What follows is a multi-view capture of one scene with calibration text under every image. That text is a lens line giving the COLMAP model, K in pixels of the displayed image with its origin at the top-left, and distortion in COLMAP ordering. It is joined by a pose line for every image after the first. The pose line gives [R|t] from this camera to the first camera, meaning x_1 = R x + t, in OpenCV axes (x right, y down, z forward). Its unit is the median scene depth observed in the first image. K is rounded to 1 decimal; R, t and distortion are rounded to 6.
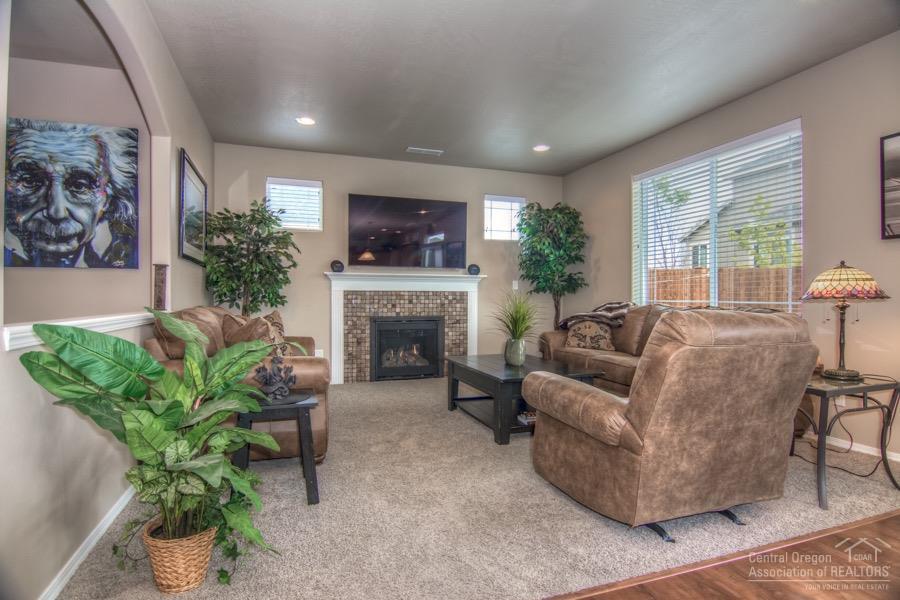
lens RADIAL K [[472.6, 0, 450.2], [0, 472.6, 298.8], [0, 0, 1]] dist [-0.005669, -0.000518]
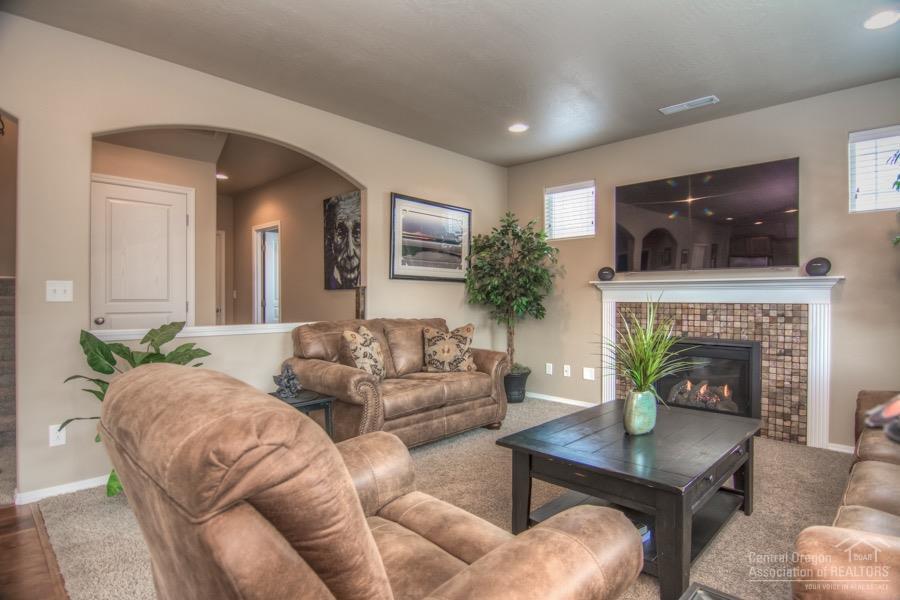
lens RADIAL K [[472.6, 0, 450.9], [0, 472.6, 299.0], [0, 0, 1]] dist [-0.005669, -0.000518]
pose [[0.460143, -0.000878, -0.887845, 0.369200], [-0.005589, 0.999977, -0.003886, -0.017239], [0.887827, 0.006750, 0.460127, 0.330588]]
